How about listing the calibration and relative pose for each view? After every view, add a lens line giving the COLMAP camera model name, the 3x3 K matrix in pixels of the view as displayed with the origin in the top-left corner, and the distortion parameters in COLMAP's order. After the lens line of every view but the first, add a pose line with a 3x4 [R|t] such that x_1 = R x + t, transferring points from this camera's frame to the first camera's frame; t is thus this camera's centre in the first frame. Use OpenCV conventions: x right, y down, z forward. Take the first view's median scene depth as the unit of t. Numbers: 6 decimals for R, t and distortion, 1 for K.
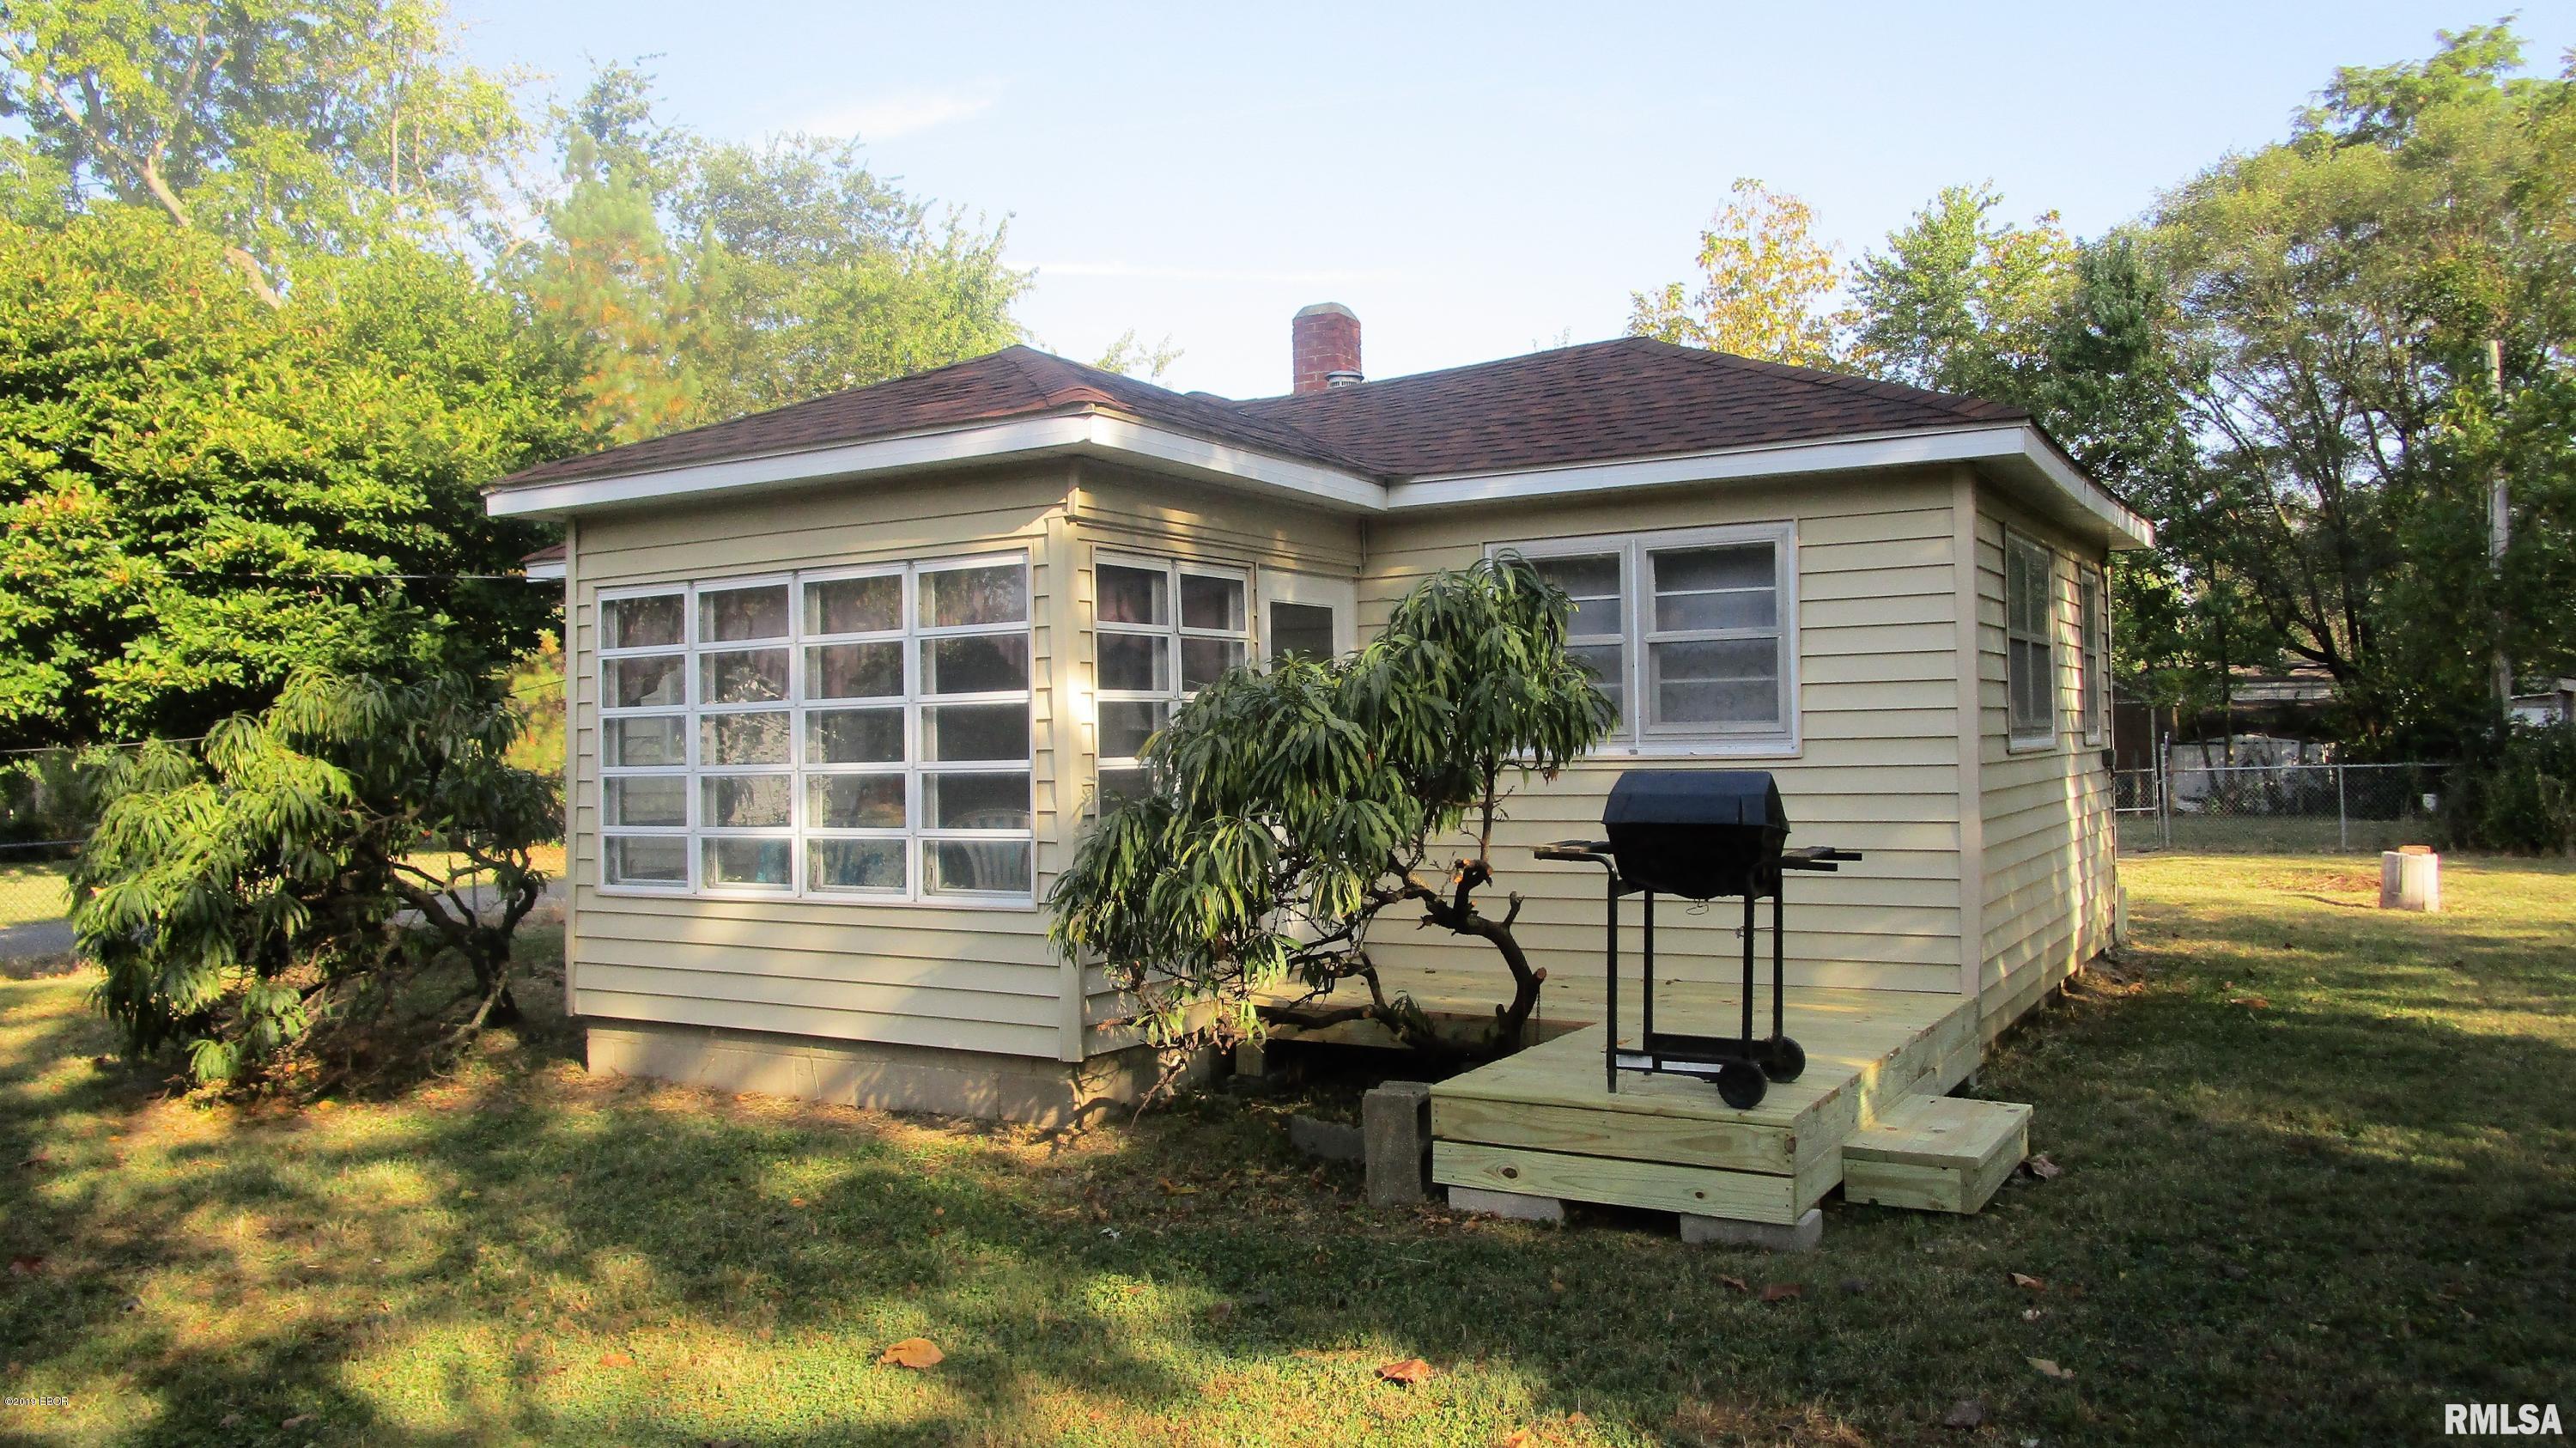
lens RADIAL K [[1765.6, 0, 1289.6], [0, 1765.6, 760.2], [0, 0, 1]] dist [0.004752, -0.035979]
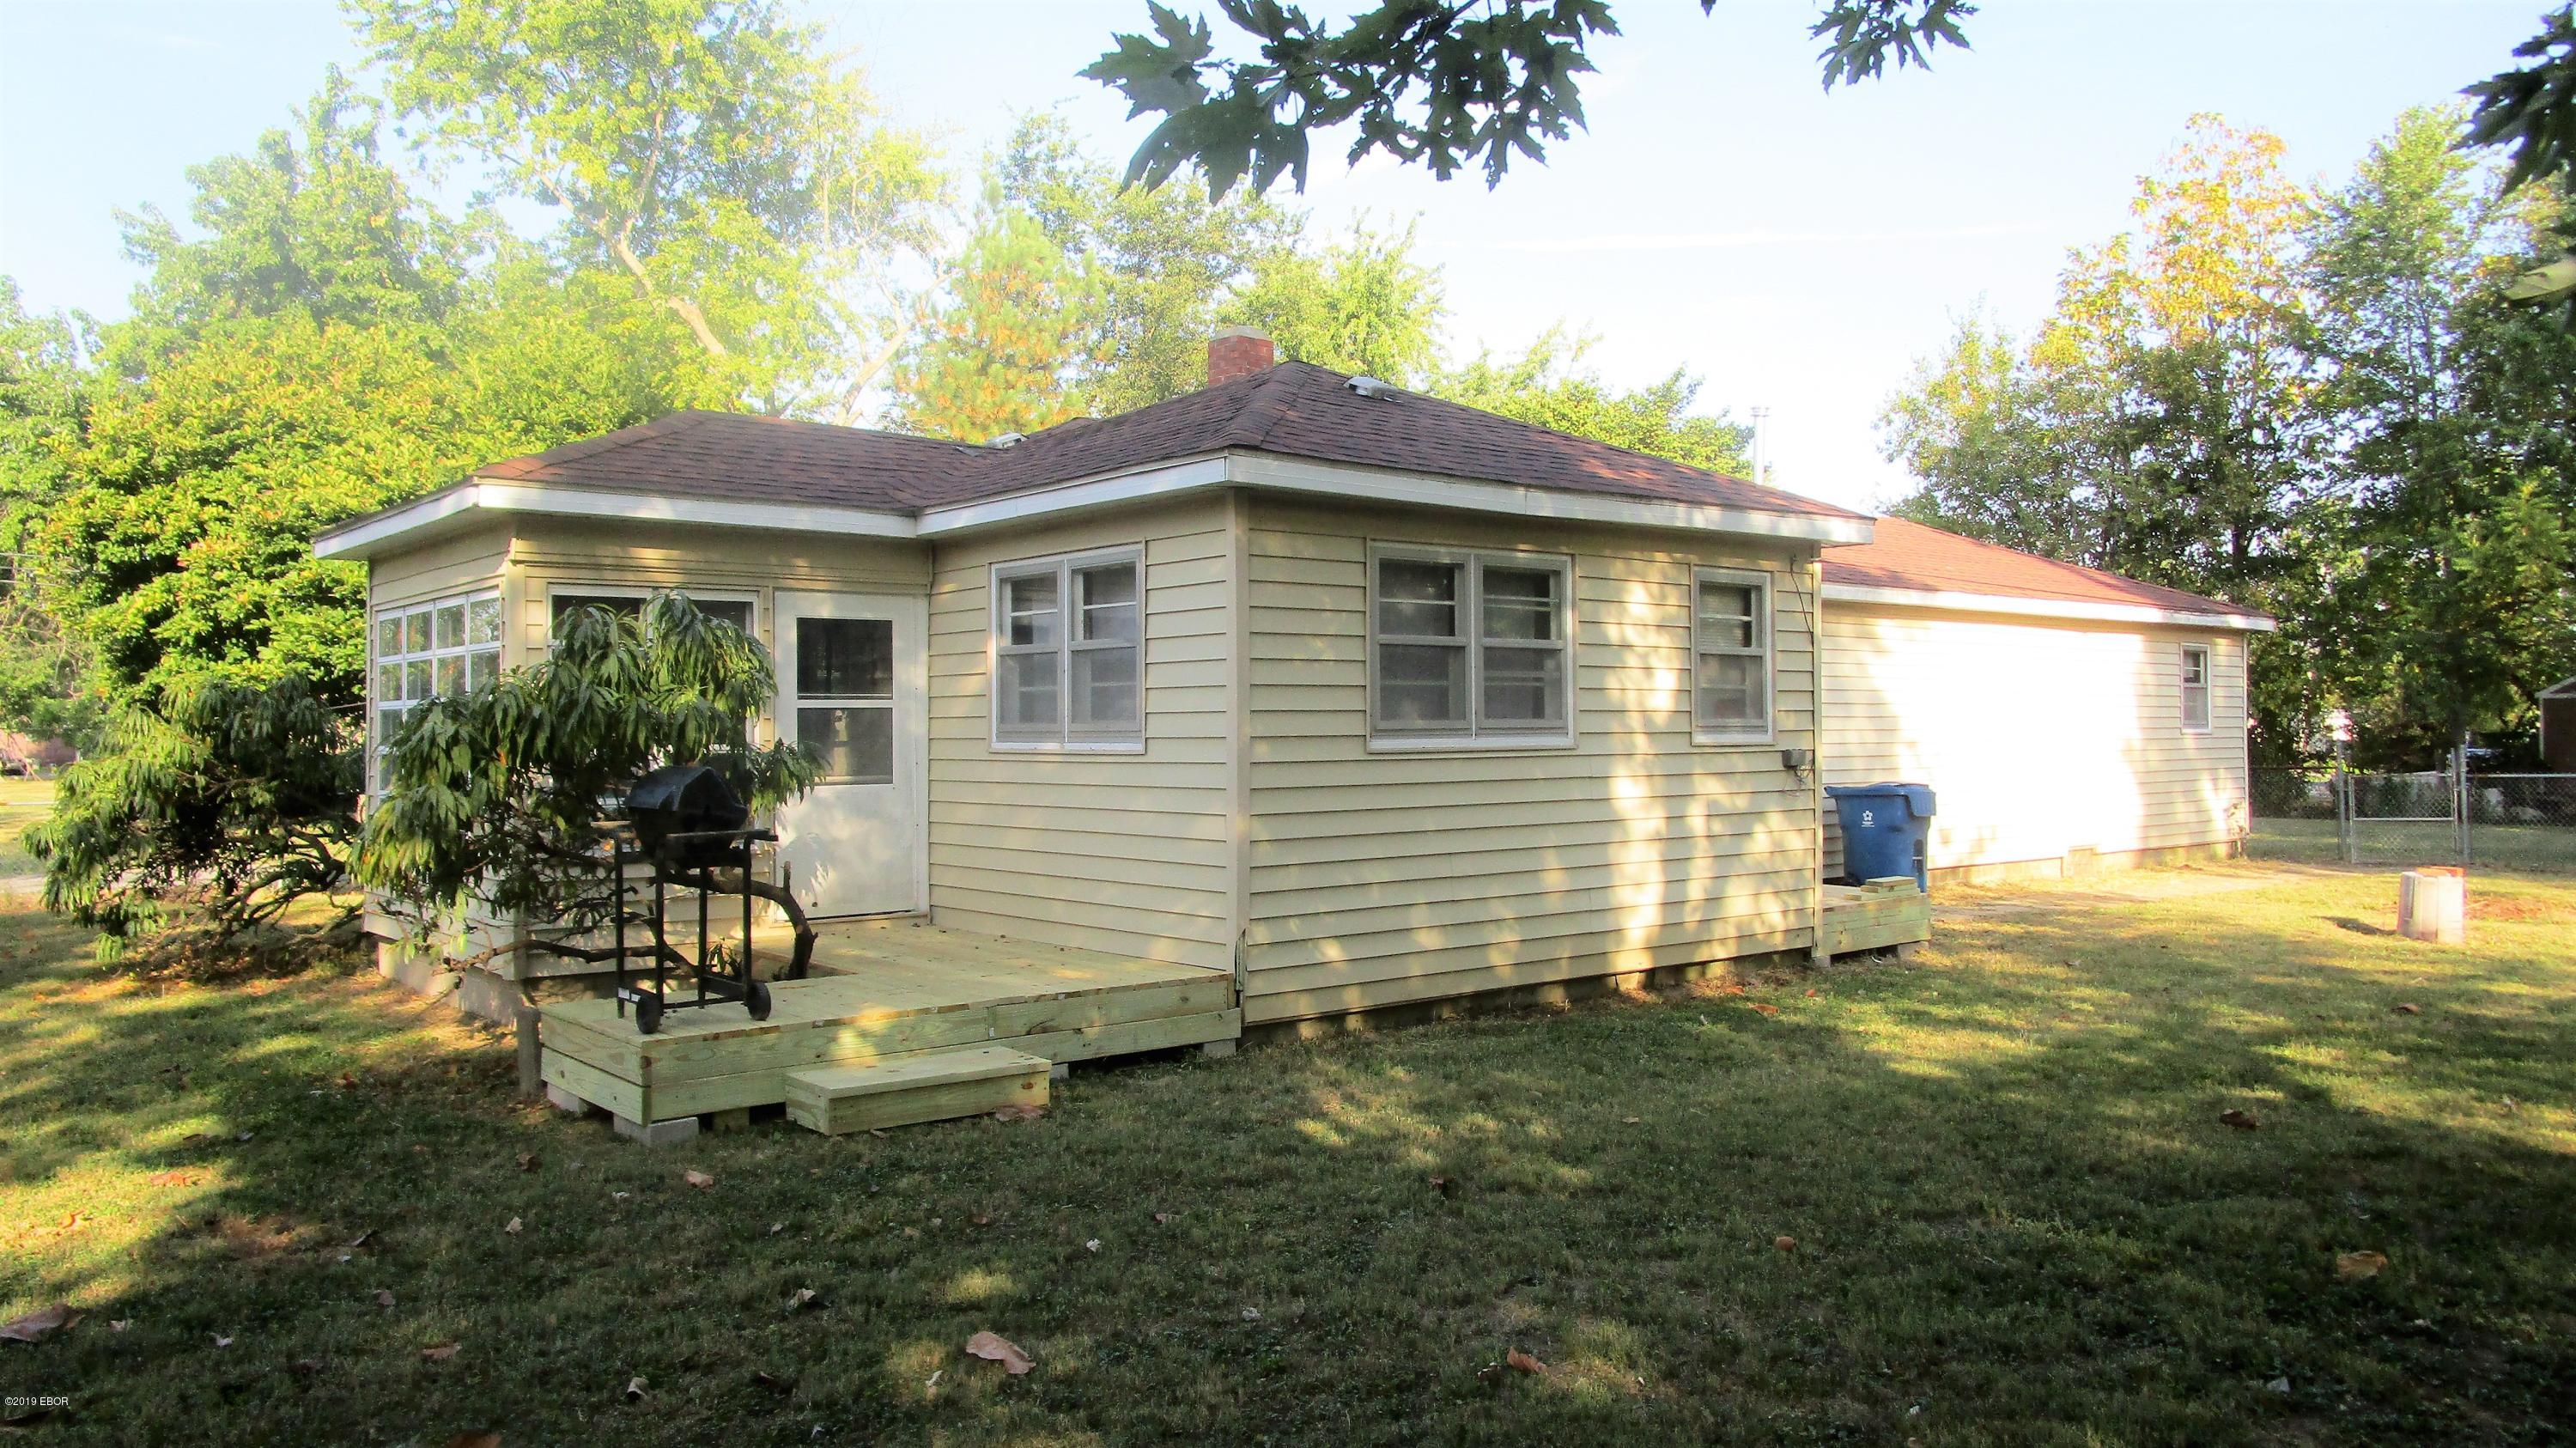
lens RADIAL K [[1802.4, 0, 1288.0], [0, 1802.4, 724.0], [0, 0, 1]] dist [-0.029107, 0.005123]
pose [[0.947034, 0.011882, -0.320914, 0.382519], [-0.015542, 0.999840, -0.008846, -0.005873], [0.320757, 0.013365, 0.947067, -0.032004]]
